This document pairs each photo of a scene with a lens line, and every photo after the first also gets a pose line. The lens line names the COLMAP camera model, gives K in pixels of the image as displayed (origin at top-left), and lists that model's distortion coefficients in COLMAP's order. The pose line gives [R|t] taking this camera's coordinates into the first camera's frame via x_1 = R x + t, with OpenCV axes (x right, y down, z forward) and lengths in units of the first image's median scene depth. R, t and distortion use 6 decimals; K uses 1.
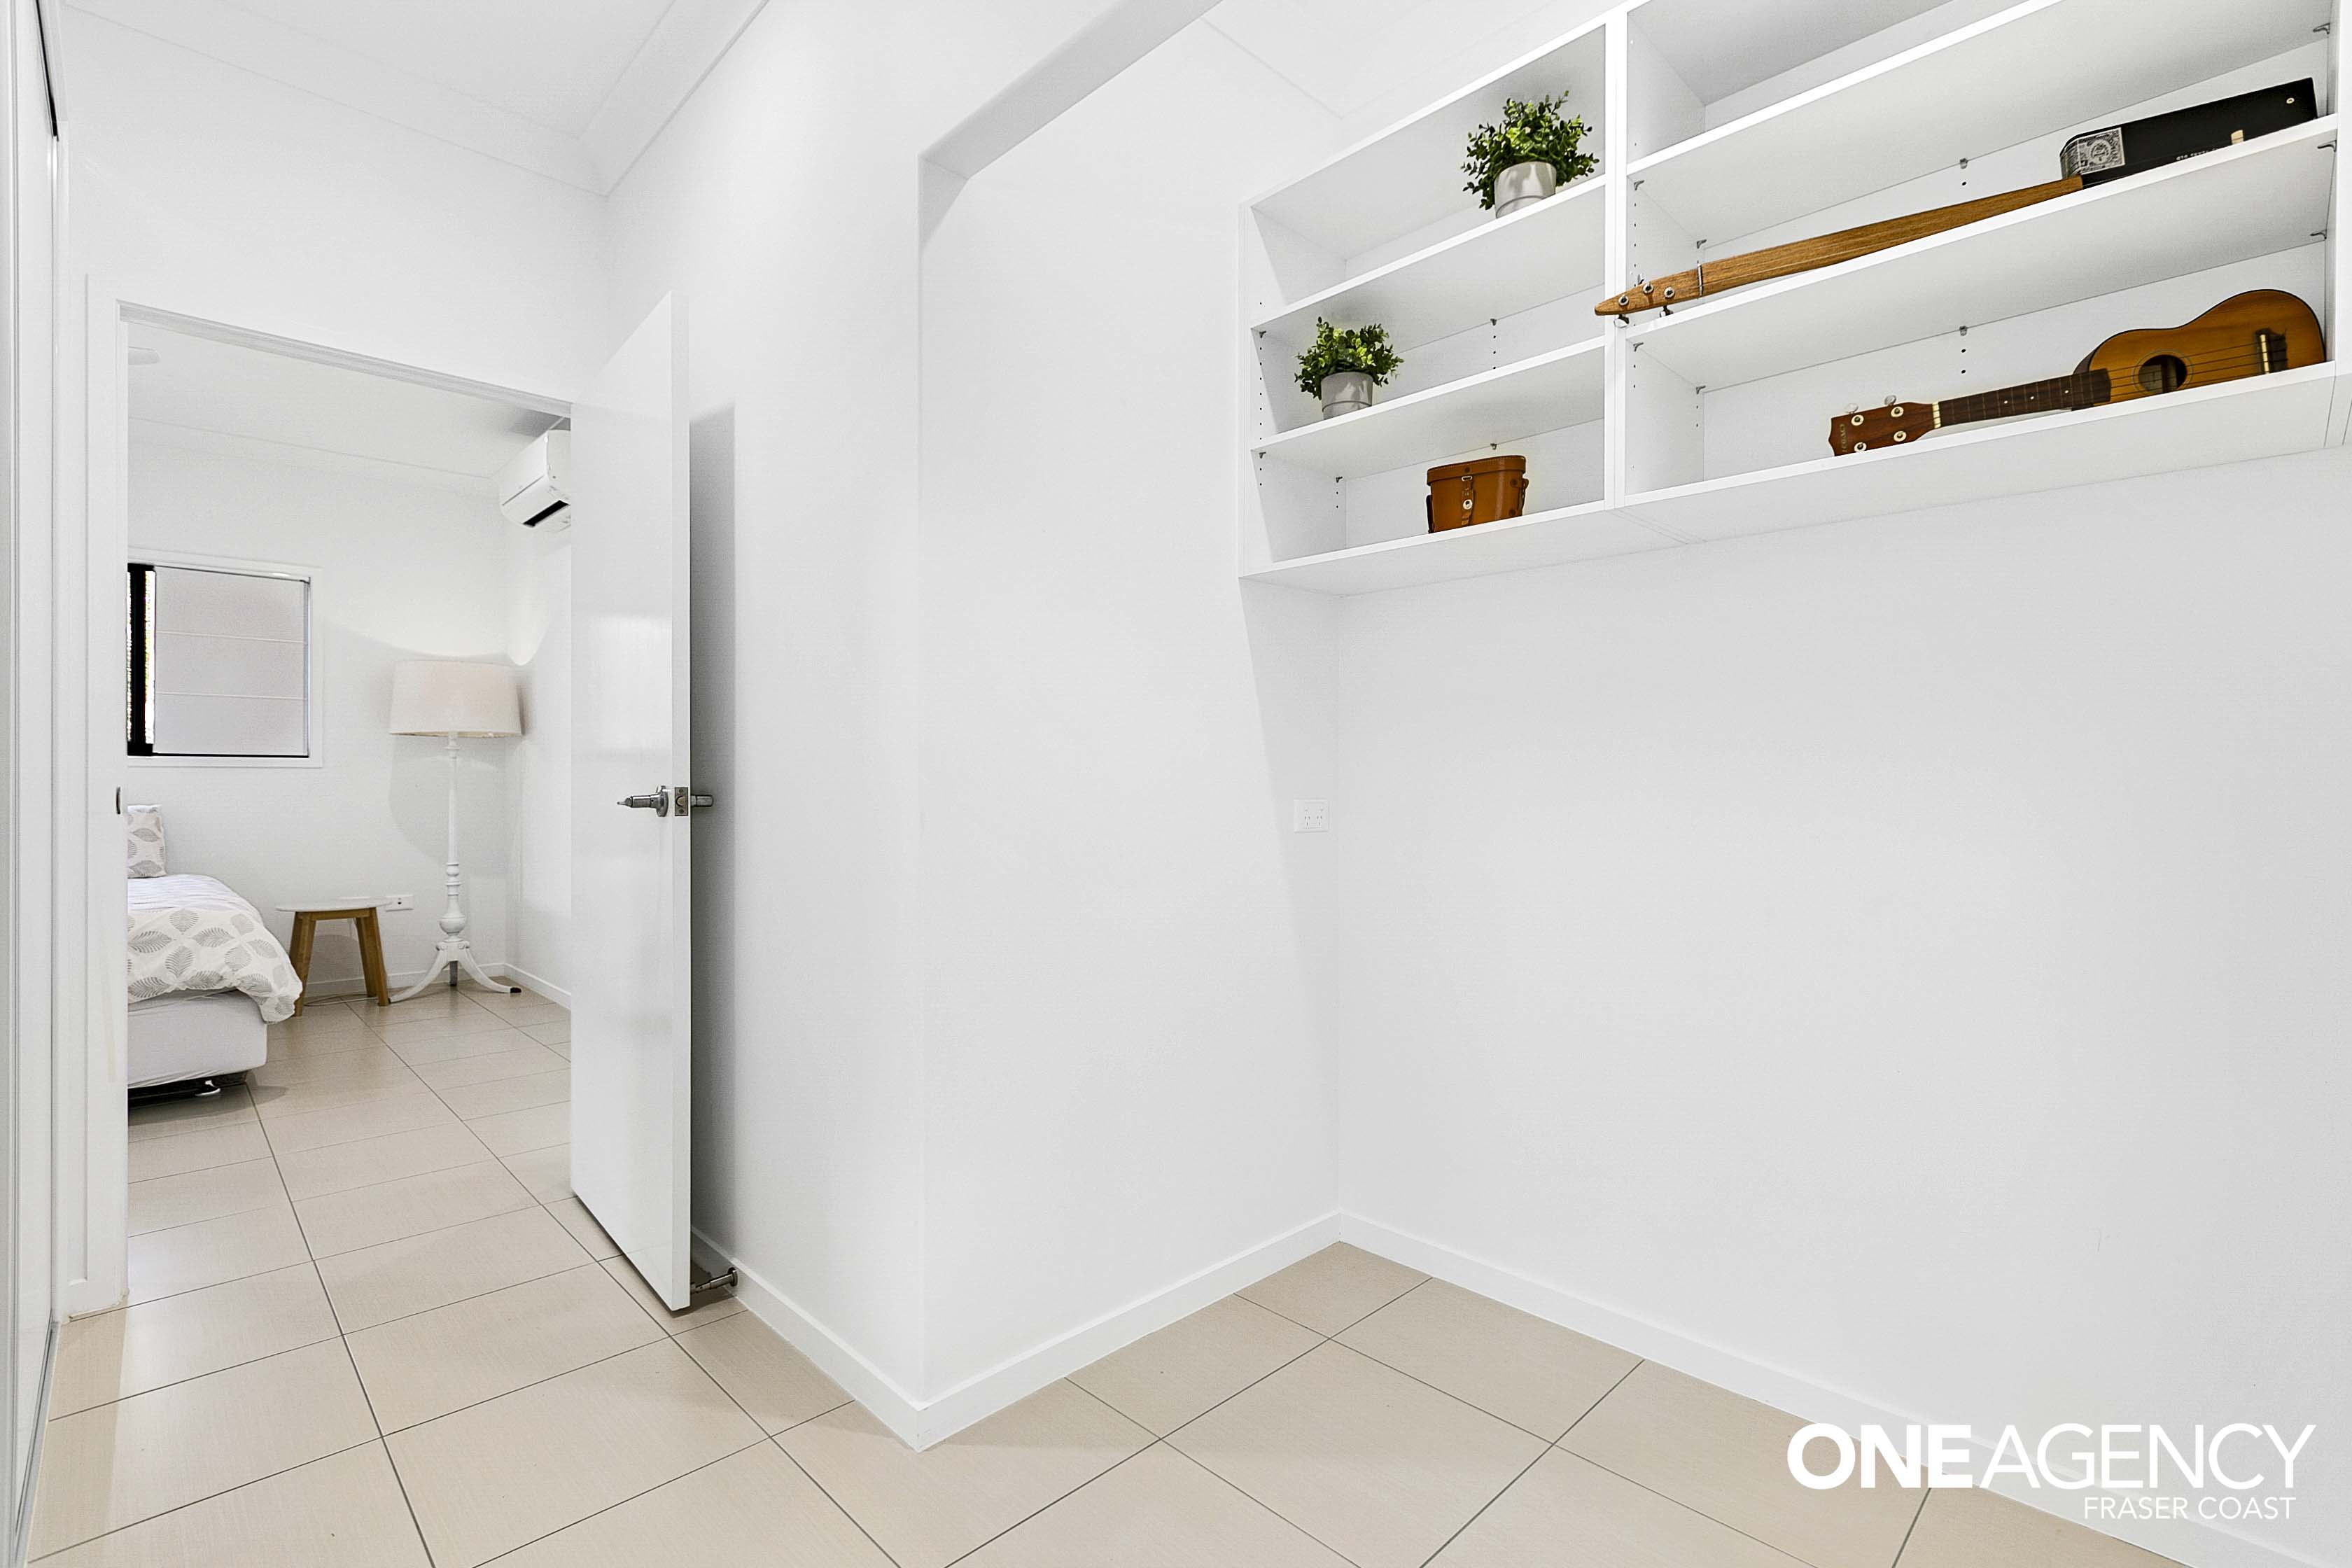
lens RADIAL K [[1072.2, 0, 1173.2], [0, 1072.2, 775.3], [0, 0, 1]] dist [0.005157, -0.000111]
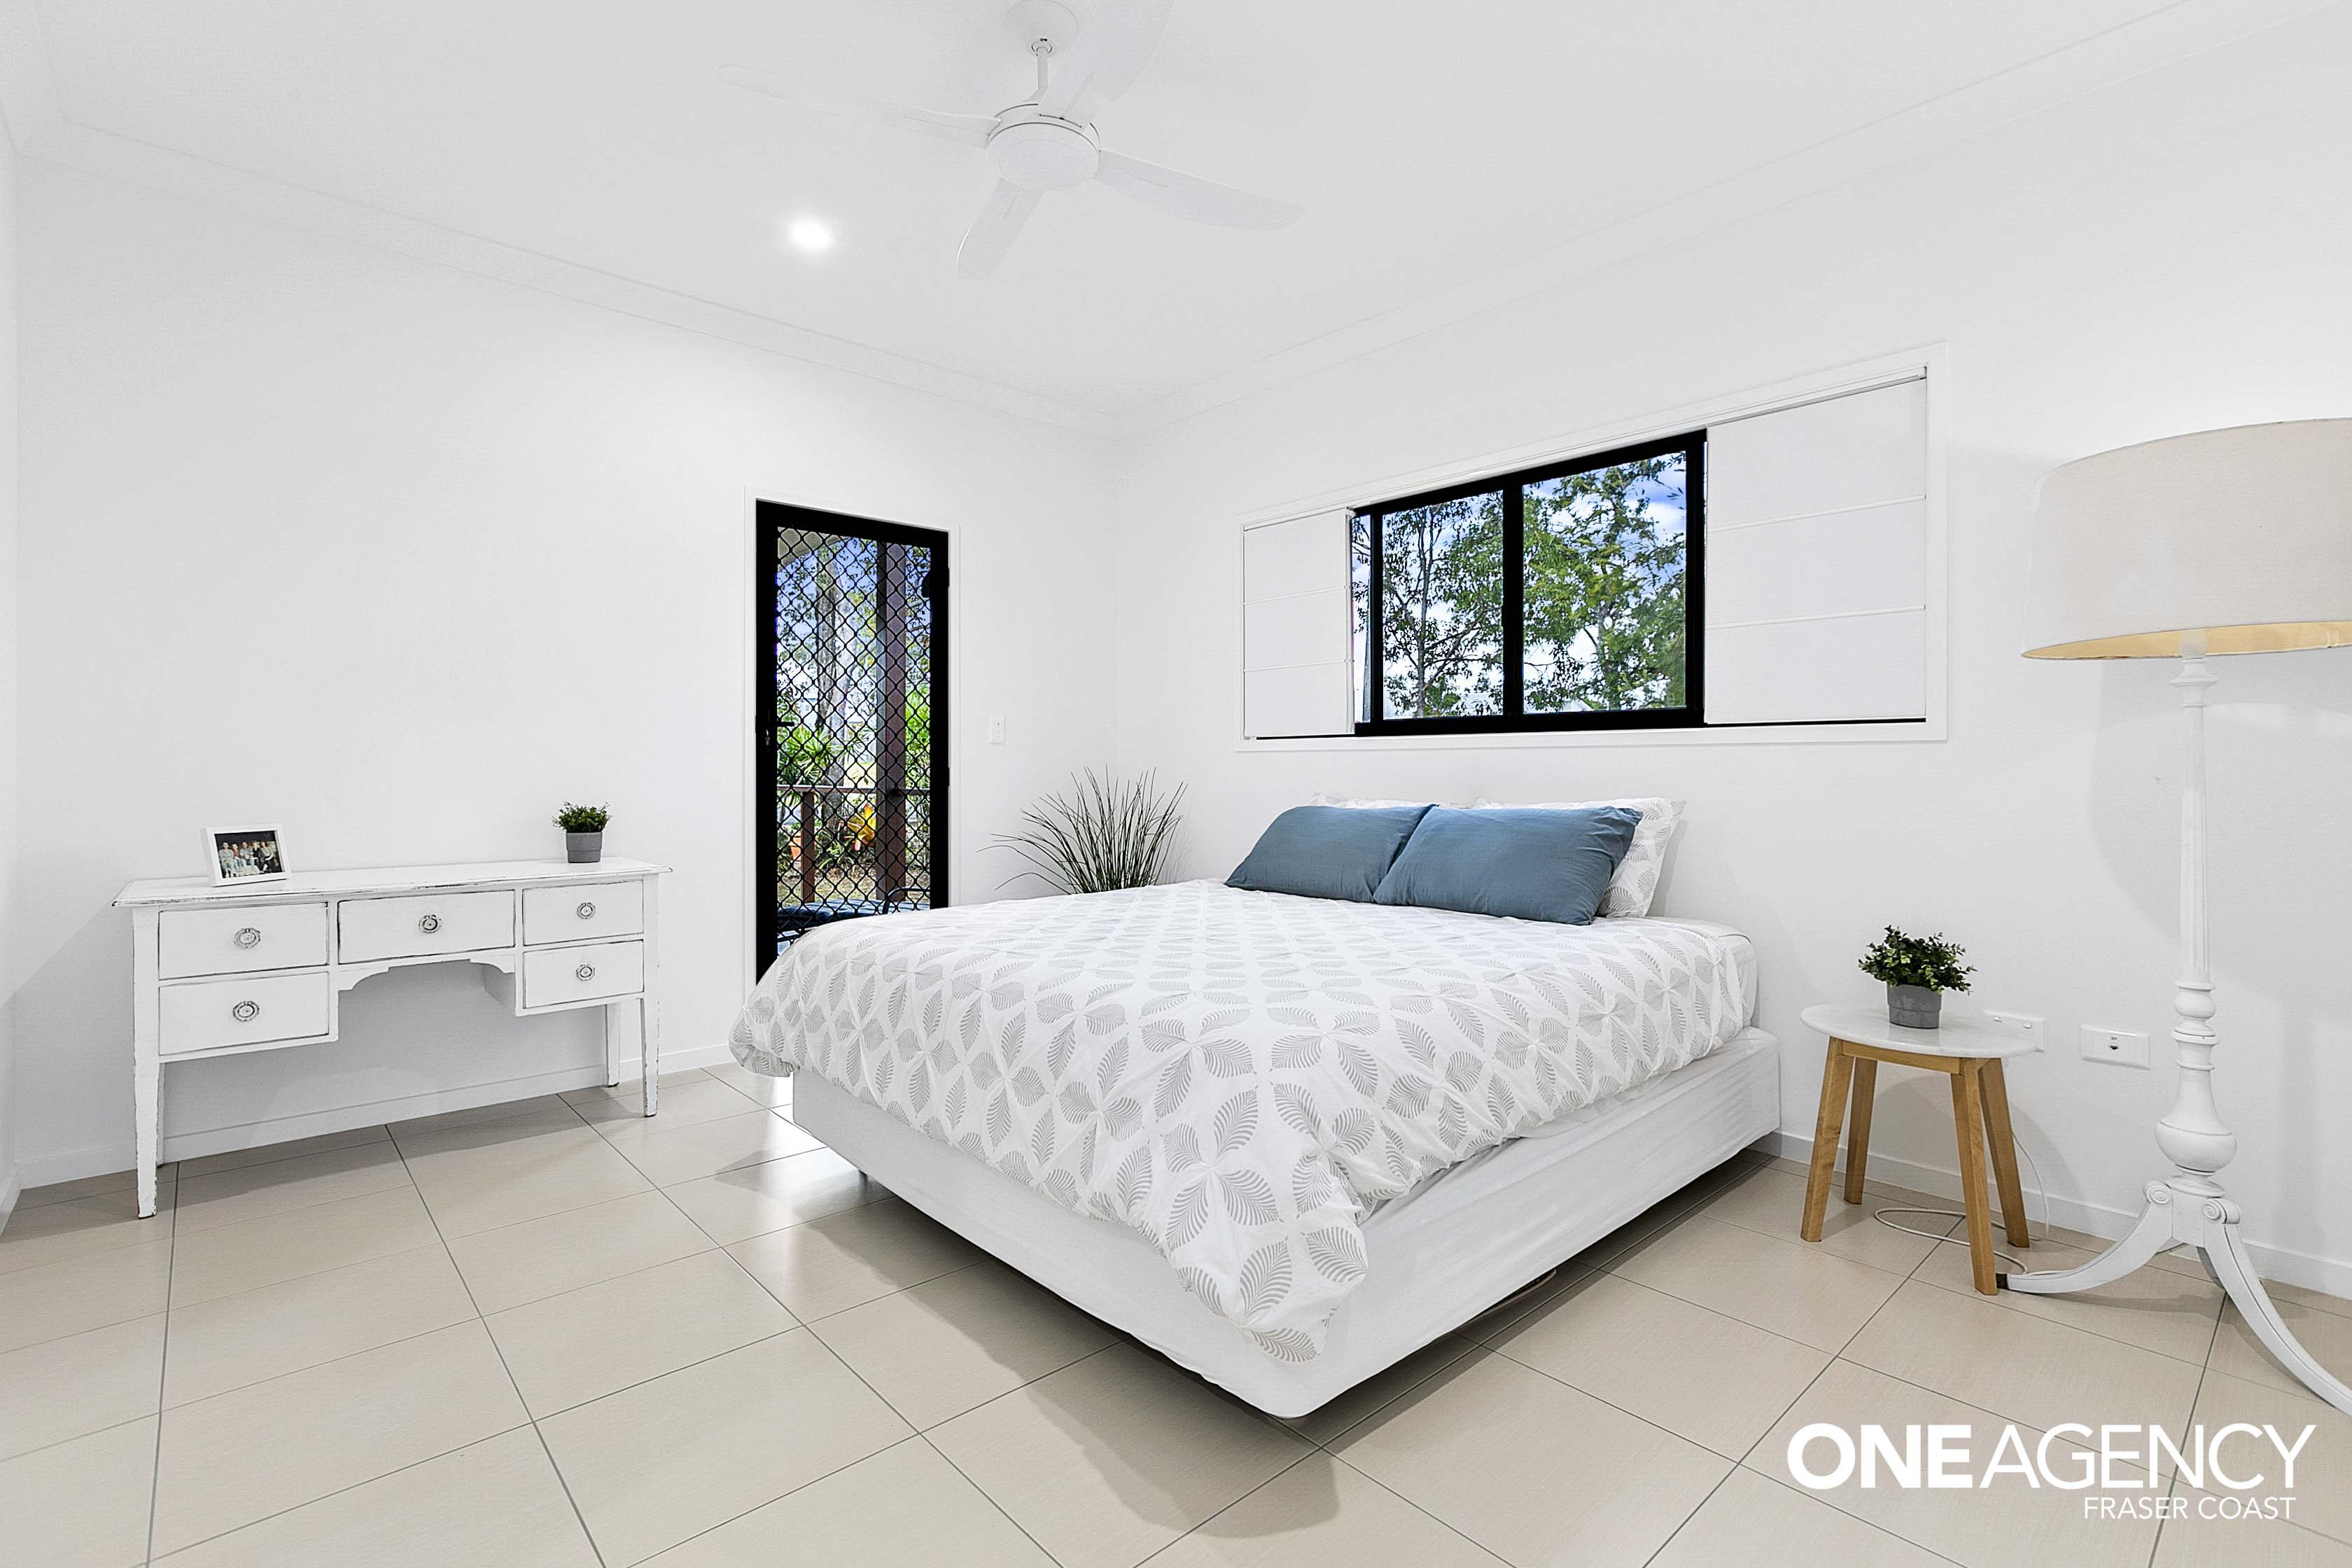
lens RADIAL K [[1072.2, 0, 1172.9], [0, 1072.2, 772.7], [0, 0, 1]] dist [0.005157, -0.000111]
pose [[-0.043772, 0.002940, -0.999037, -0.276608], [-0.002117, 0.999993, 0.003036, 0.006798], [0.999039, 0.002248, -0.043766, 0.658929]]
